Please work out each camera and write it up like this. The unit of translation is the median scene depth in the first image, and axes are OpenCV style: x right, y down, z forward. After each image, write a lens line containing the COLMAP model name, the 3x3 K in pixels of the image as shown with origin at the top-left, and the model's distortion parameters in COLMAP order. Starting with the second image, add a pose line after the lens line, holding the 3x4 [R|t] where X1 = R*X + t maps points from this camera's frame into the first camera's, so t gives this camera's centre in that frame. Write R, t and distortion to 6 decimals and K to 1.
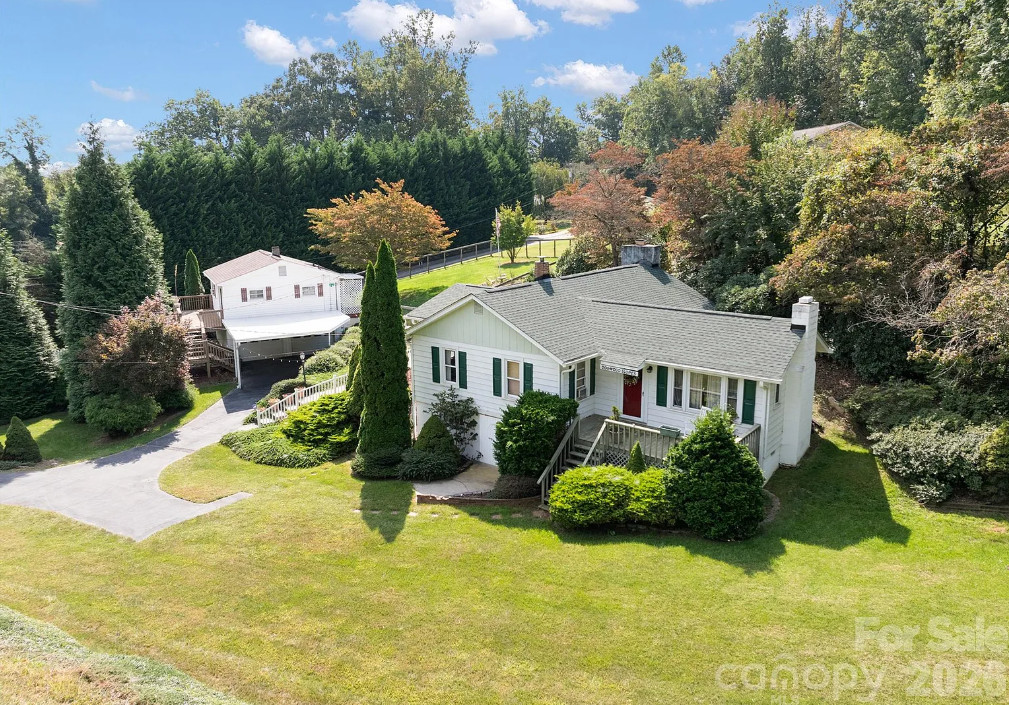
lens RADIAL K [[715.2, 0, 506.6], [0, 715.2, 332.4], [0, 0, 1]] dist [-0.025082, 0.001701]
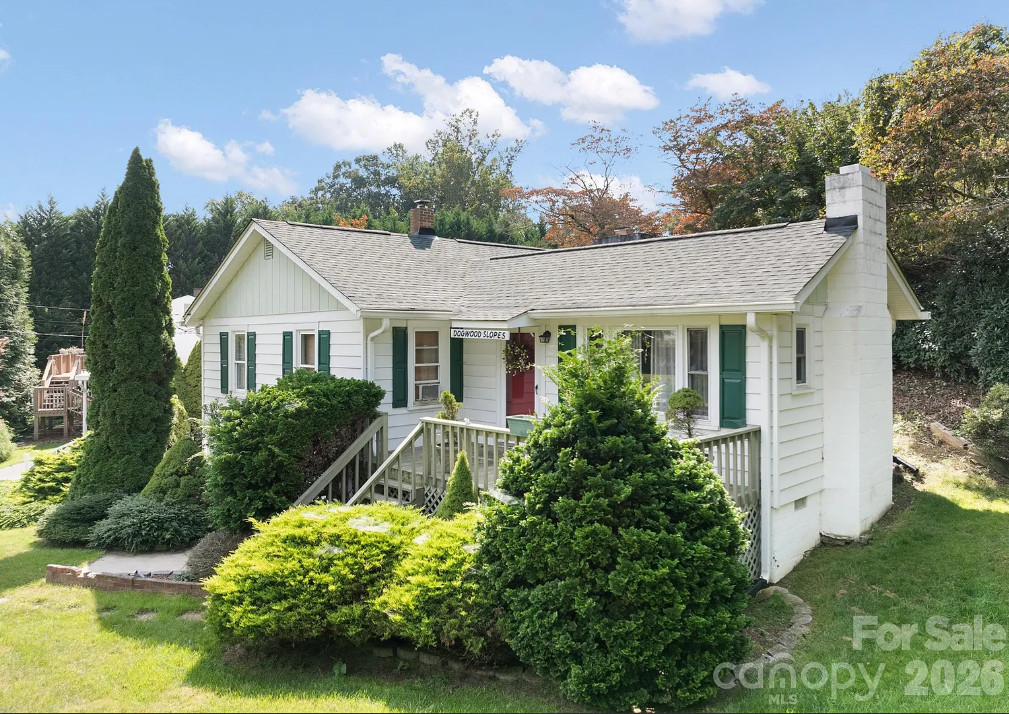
lens RADIAL K [[715.5, 0, 503.9], [0, 715.5, 331.5], [0, 0, 1]] dist [-0.032913, -0.002102]
pose [[0.992624, 0.003067, -0.121194, 0.224213], [-0.026574, 0.980872, -0.192832, 0.140637], [0.118284, 0.194630, 0.973719, 0.487922]]
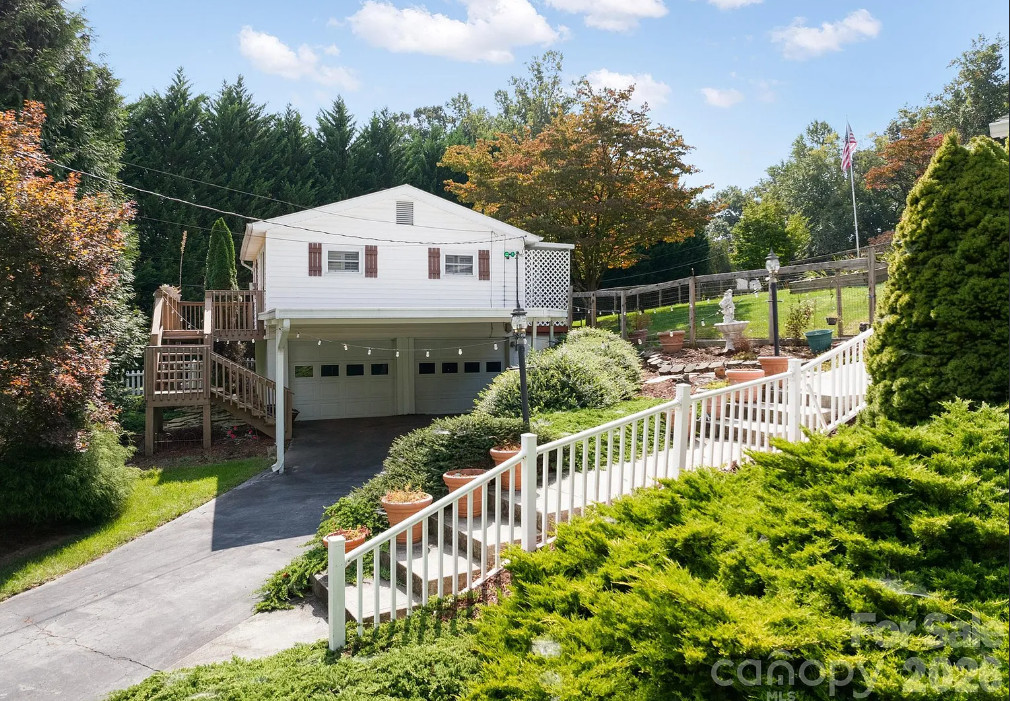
lens RADIAL K [[715.9, 0, 507.1], [0, 715.9, 330.3], [0, 0, 1]] dist [-0.025082, 0.001701]
pose [[0.995141, 0.002915, -0.098413, -0.366244], [-0.021560, 0.981752, -0.188937, 0.114675], [0.096066, 0.190141, 0.977045, 1.040453]]
